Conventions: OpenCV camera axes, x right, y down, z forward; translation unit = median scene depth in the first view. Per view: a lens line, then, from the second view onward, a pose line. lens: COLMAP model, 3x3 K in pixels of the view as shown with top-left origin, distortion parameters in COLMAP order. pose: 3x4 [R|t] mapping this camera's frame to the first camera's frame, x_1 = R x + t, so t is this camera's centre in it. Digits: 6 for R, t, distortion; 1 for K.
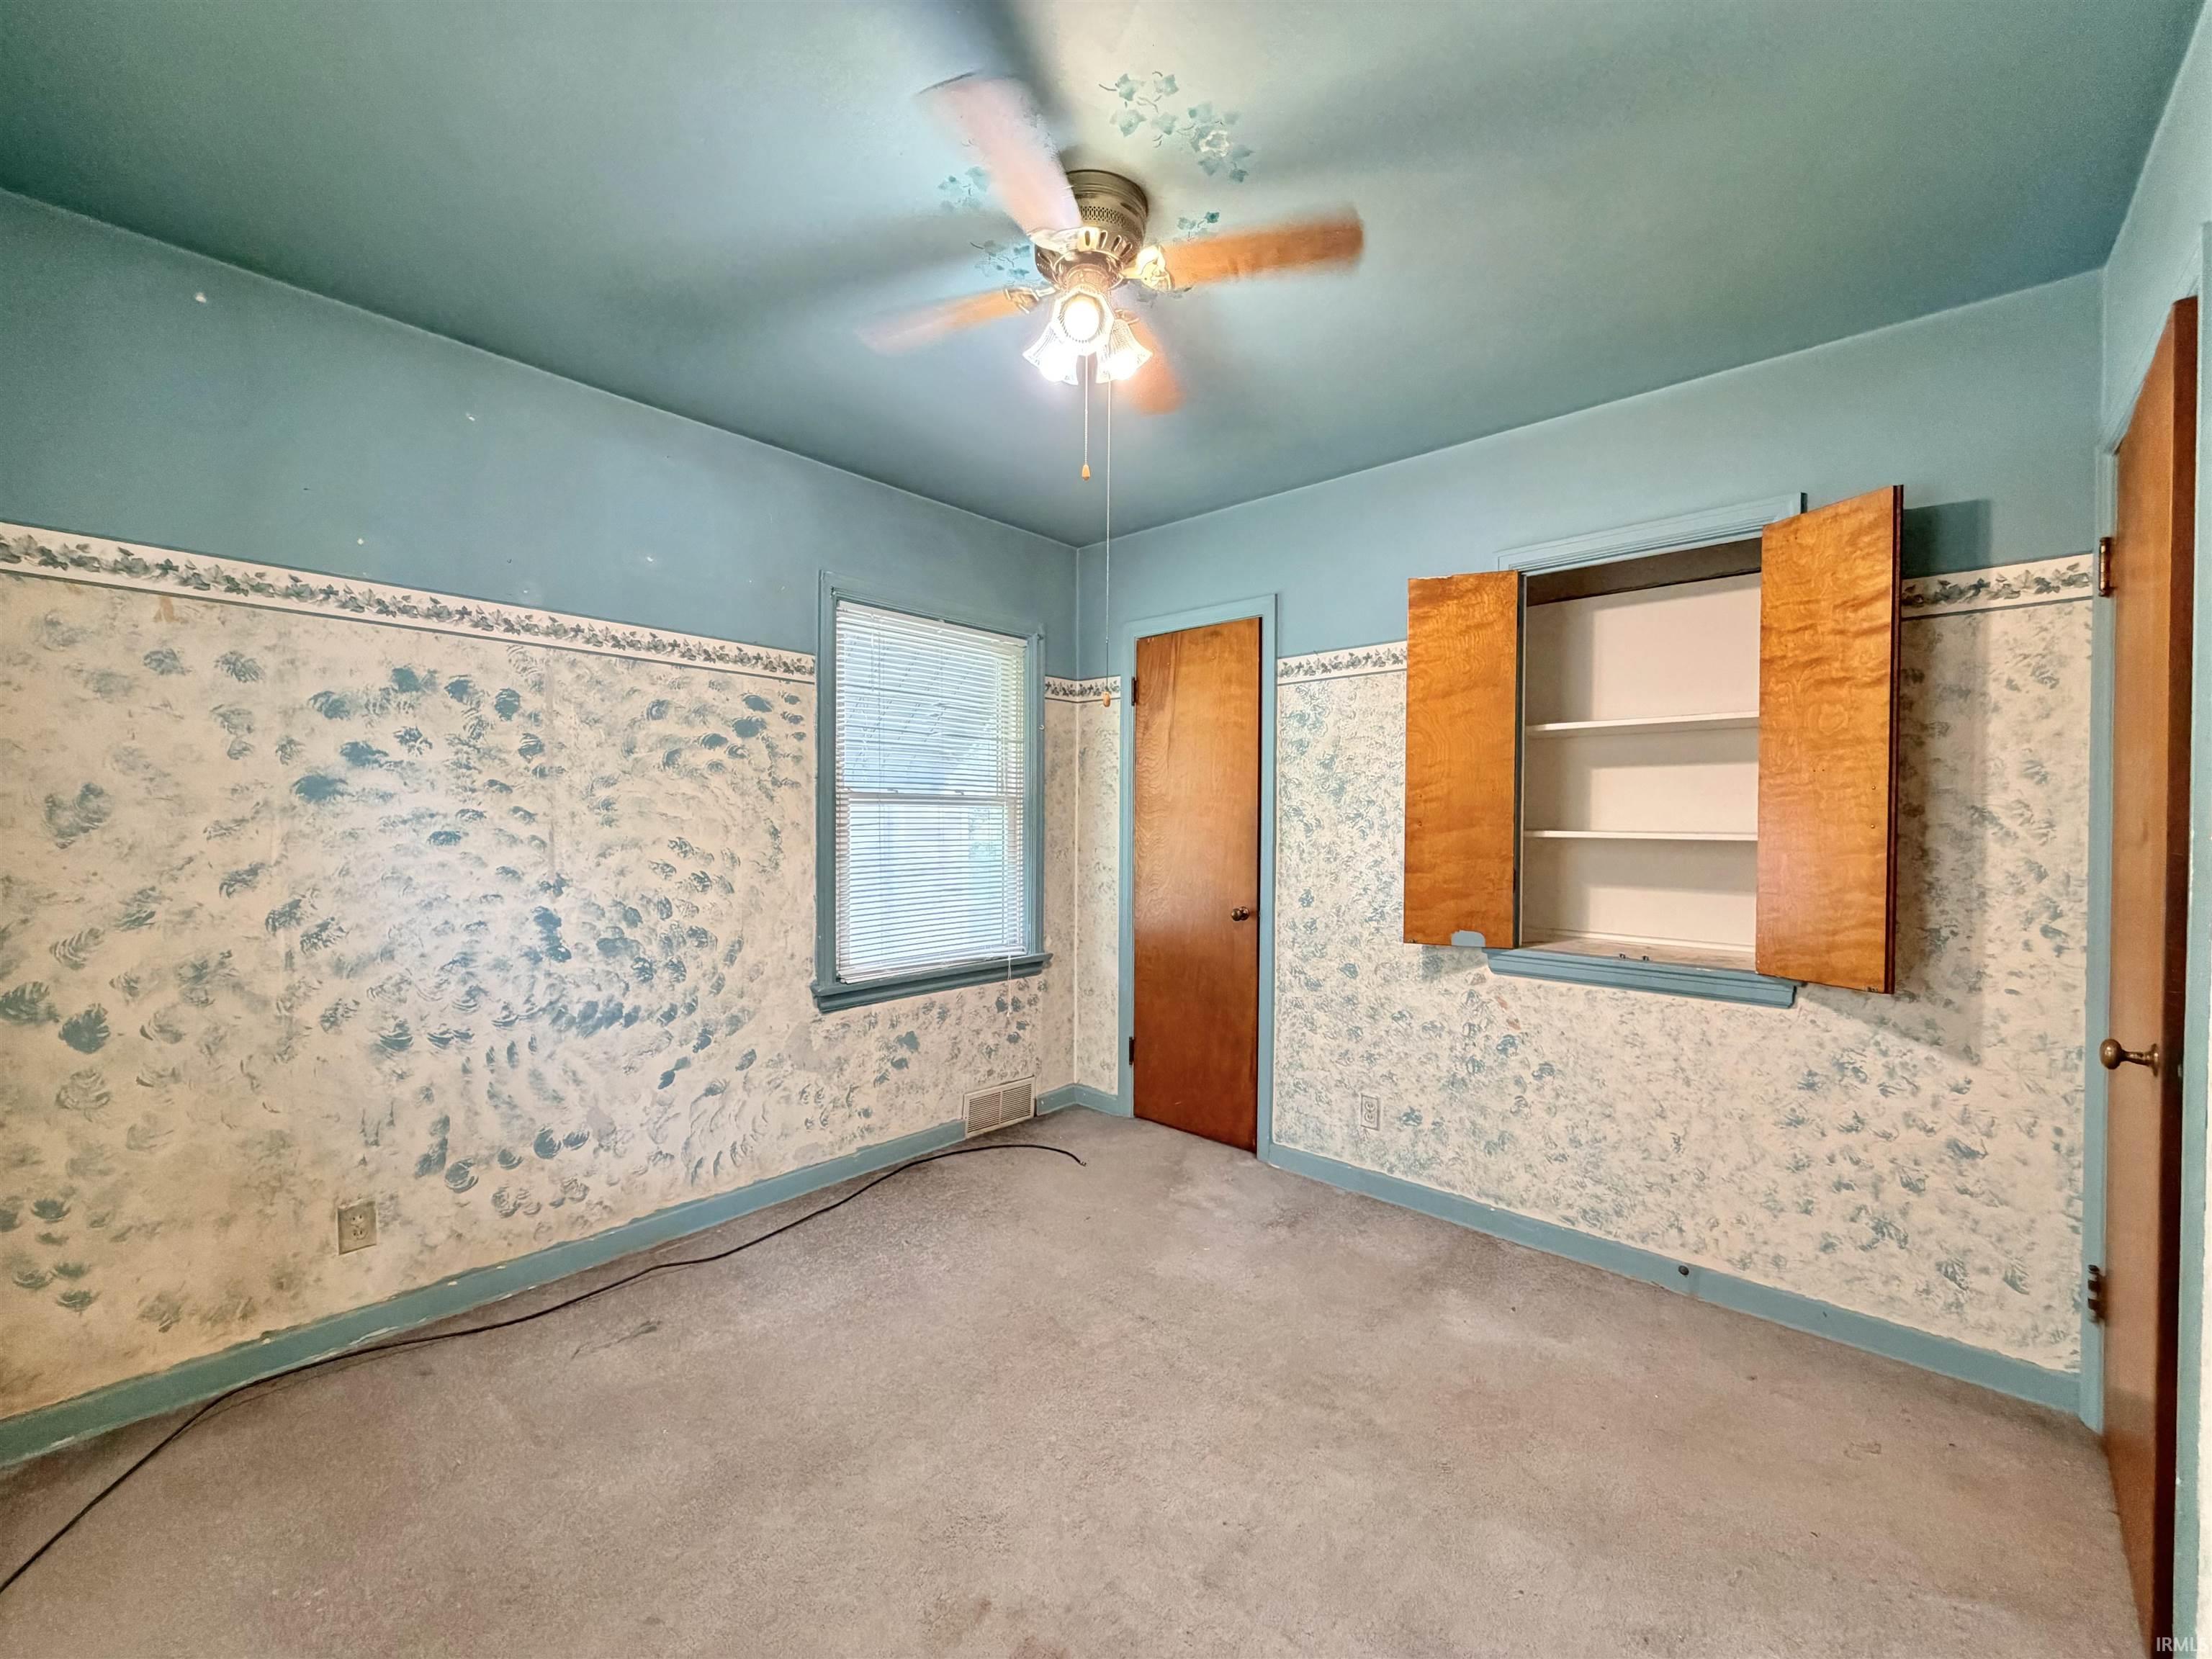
lens RADIAL K [[878.8, 0, 1107.3], [0, 878.8, 832.2], [0, 0, 1]] dist [-0.000659, -0.000117]
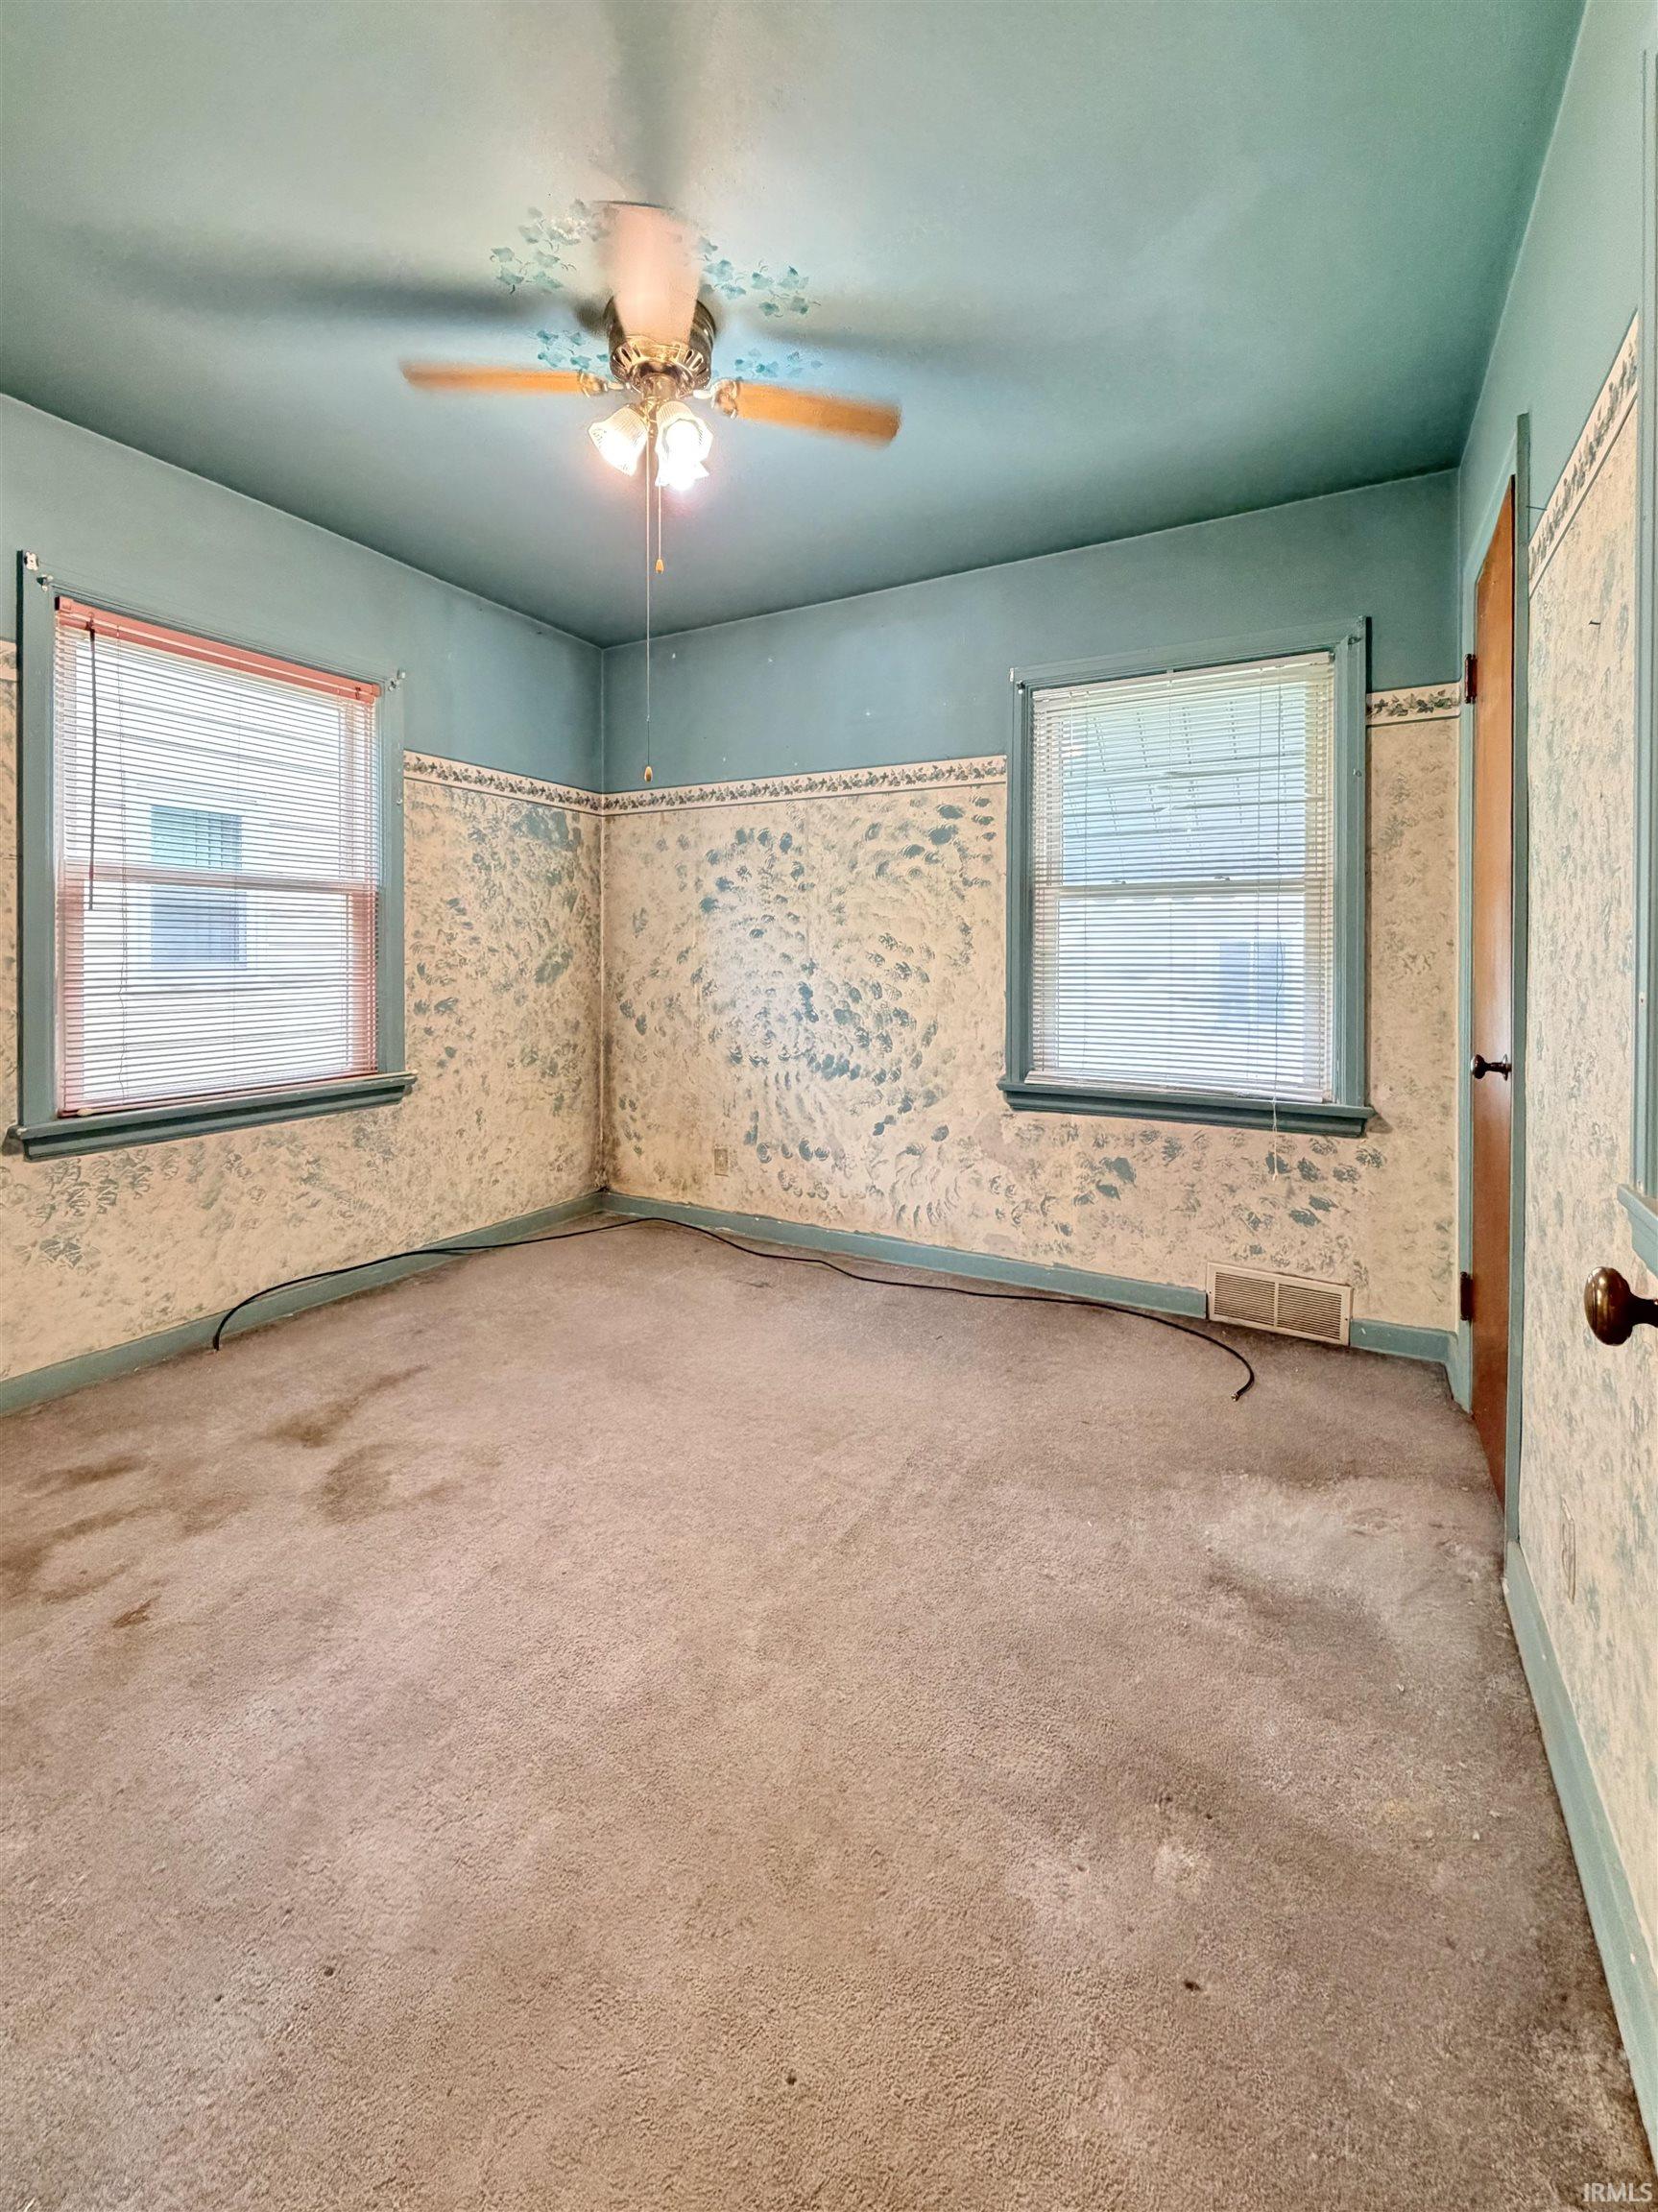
lens RADIAL K [[926.3, 0, 831.2], [0, 926.3, 962.7], [0, 0, 1]] dist [-0.001501, 0.000269]
pose [[0.222885, 0.001689, -0.974843, 0.769564], [-0.015947, 0.999871, -0.001914, 0.051546], [0.974714, 0.015973, 0.222883, 0.654355]]
